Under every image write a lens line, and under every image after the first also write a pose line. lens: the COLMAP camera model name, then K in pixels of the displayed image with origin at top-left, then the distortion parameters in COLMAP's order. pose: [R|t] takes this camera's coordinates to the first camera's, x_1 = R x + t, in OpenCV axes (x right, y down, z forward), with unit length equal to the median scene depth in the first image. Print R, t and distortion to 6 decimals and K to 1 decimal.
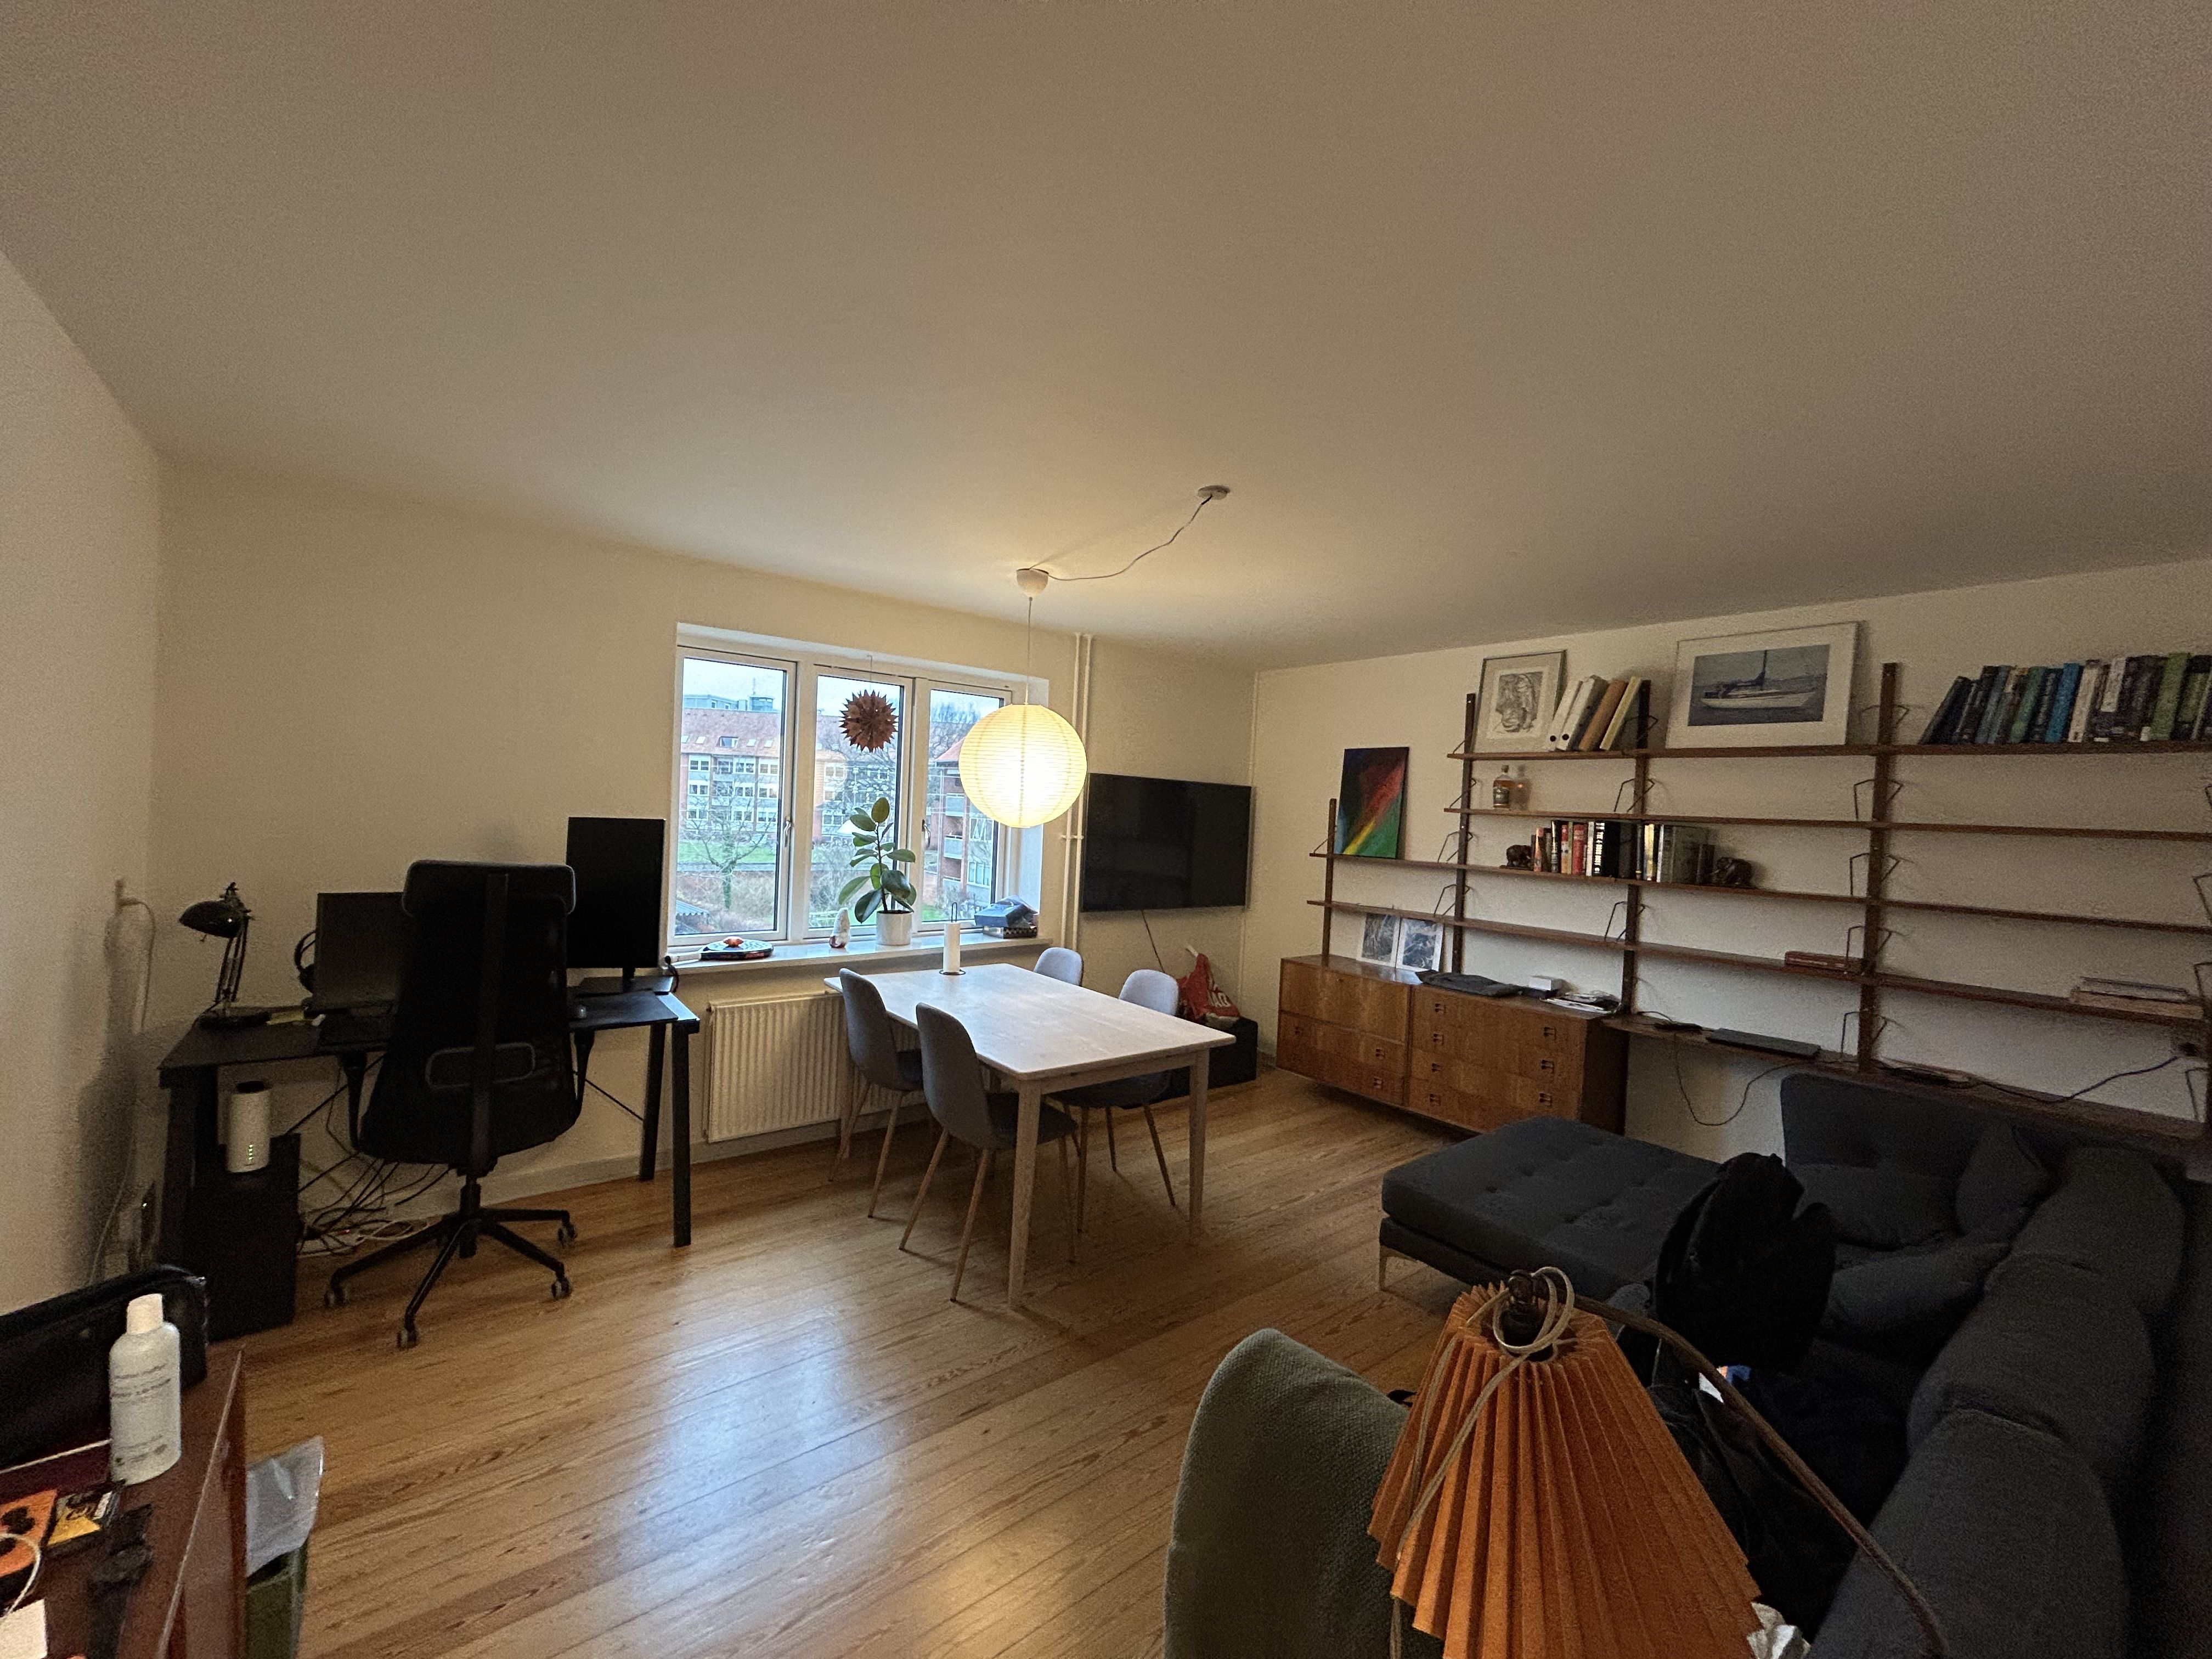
lens RADIAL K [[892.9, 0, 1109.9], [0, 892.9, 832.4], [0, 0, 1]] dist [0.003347, 0.000118]
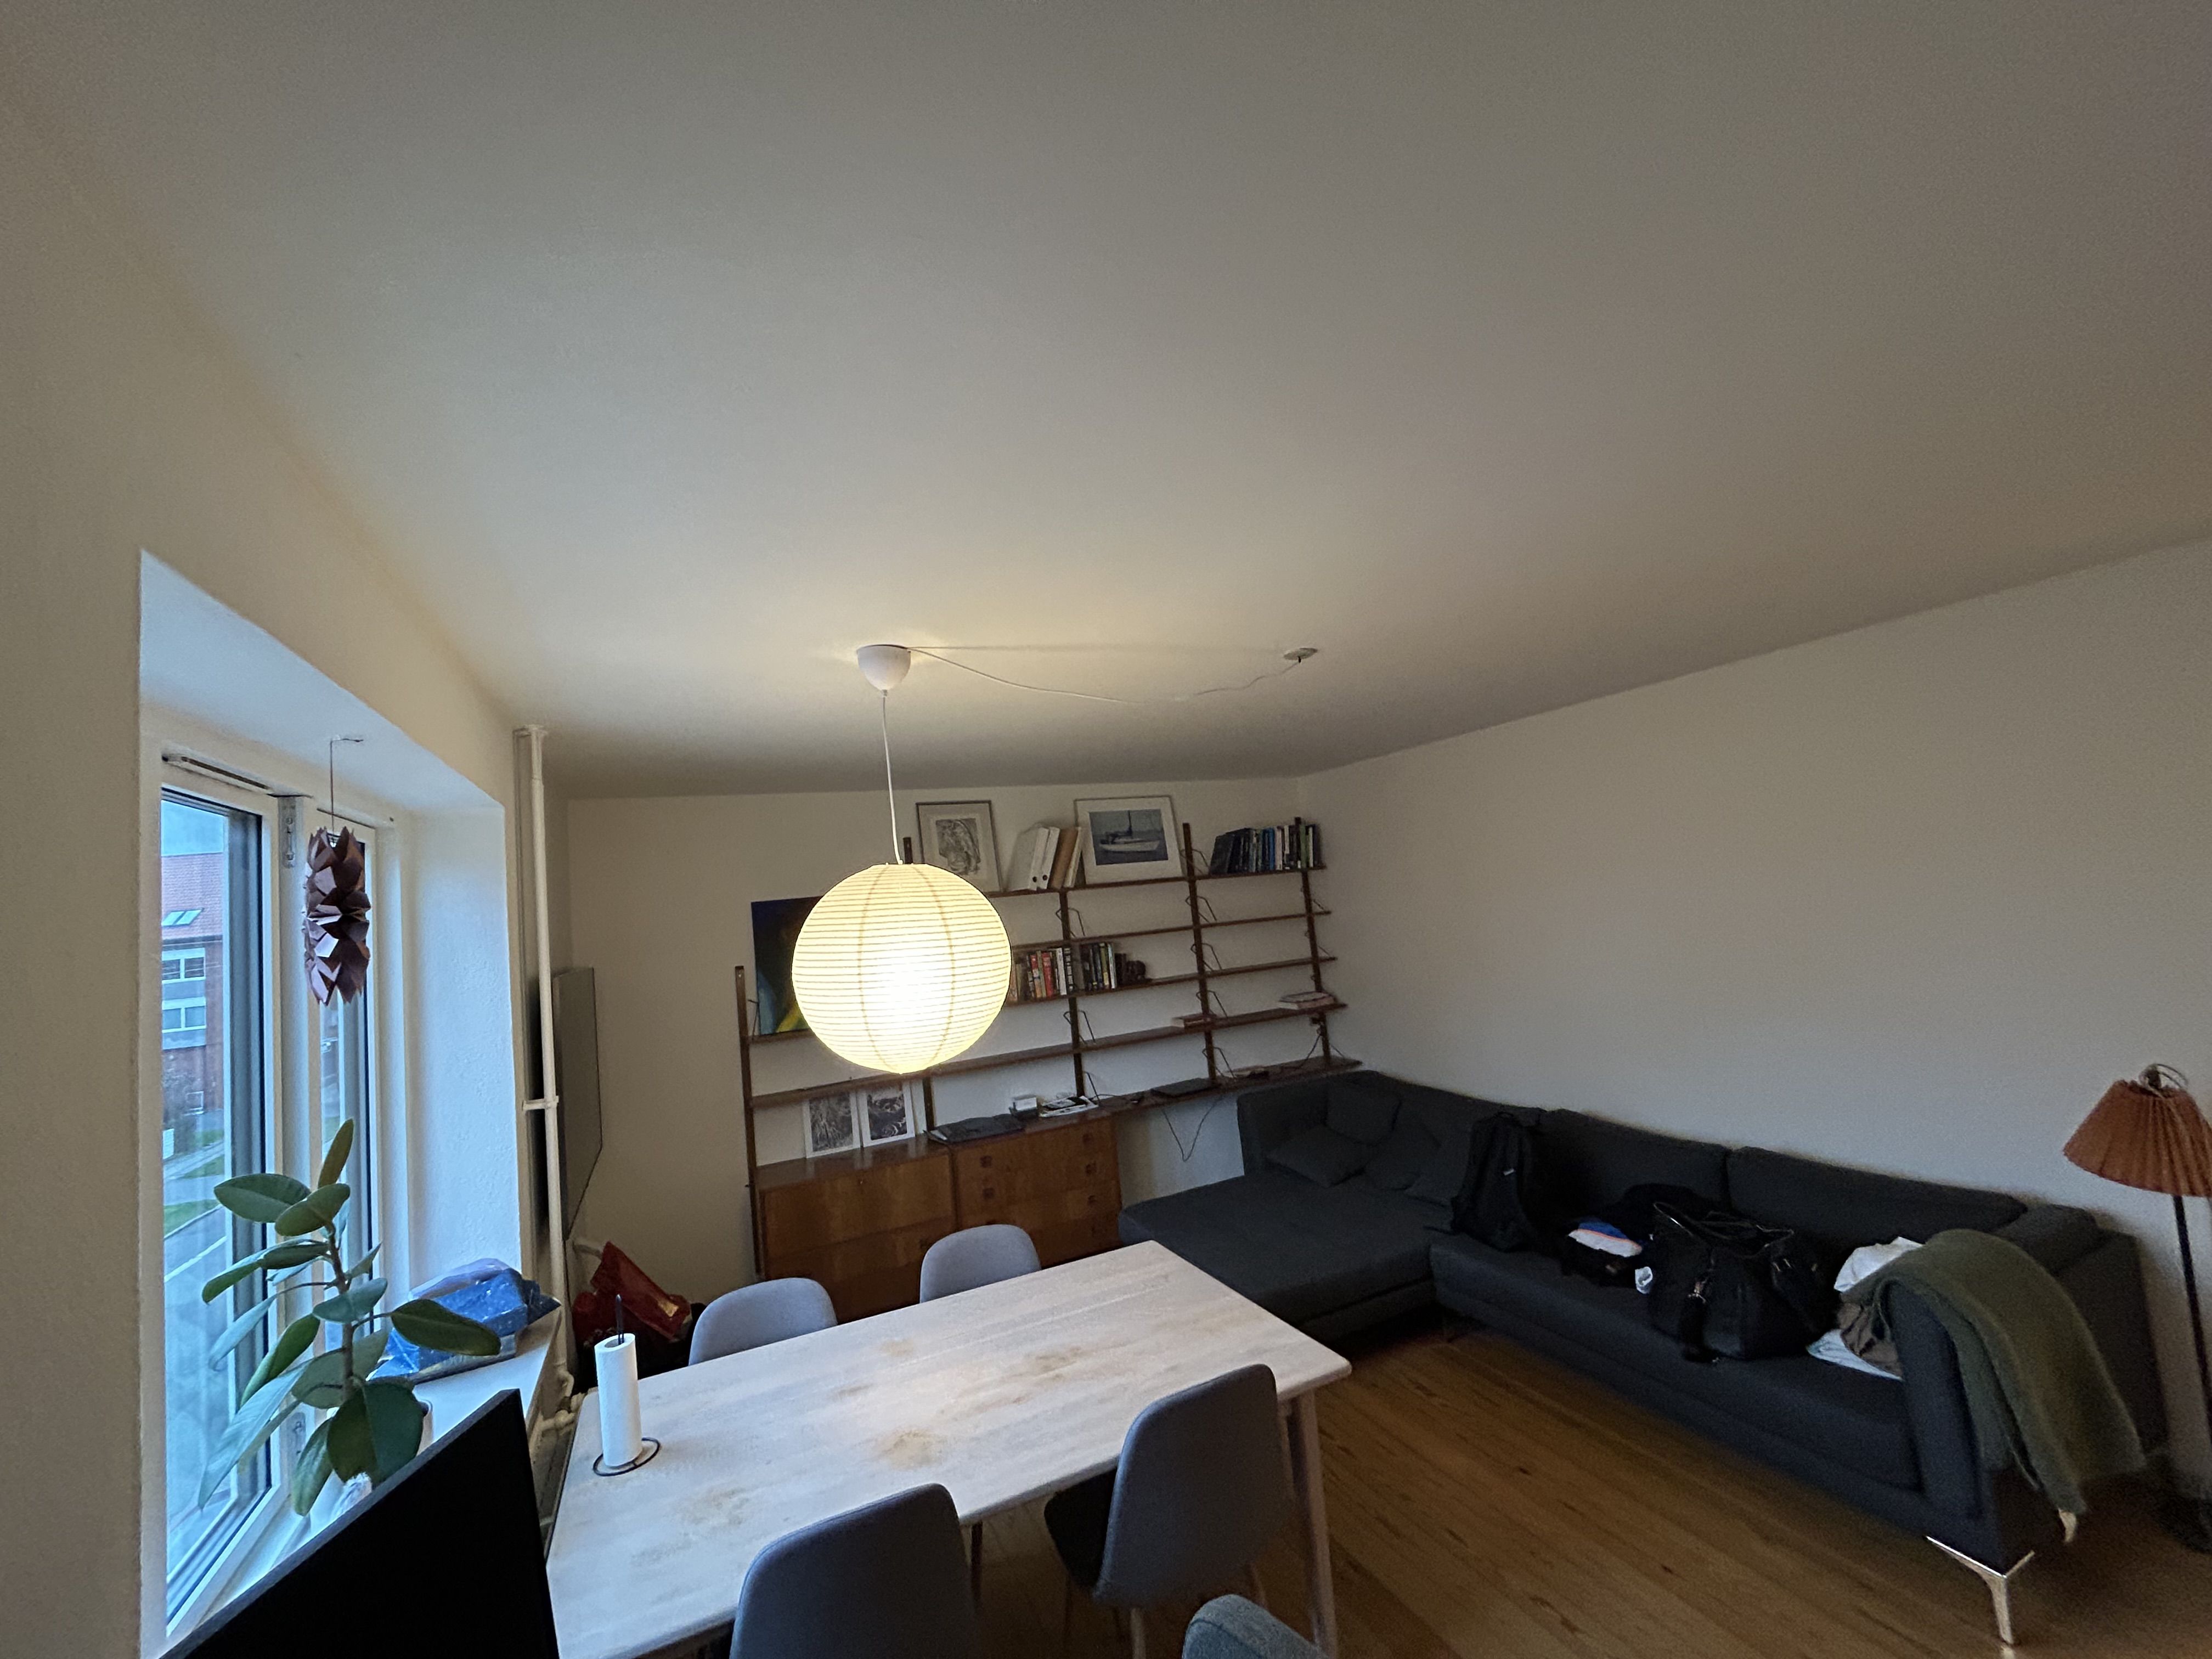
lens RADIAL K [[892.9, 0, 1106.0], [0, 892.9, 826.8], [0, 0, 1]] dist [0.003347, 0.000118]
pose [[0.232983, 0.008289, 0.972446, -0.642548], [0.127080, 0.991130, -0.038895, -0.128148], [-0.964142, 0.132640, 0.229863, 0.714665]]
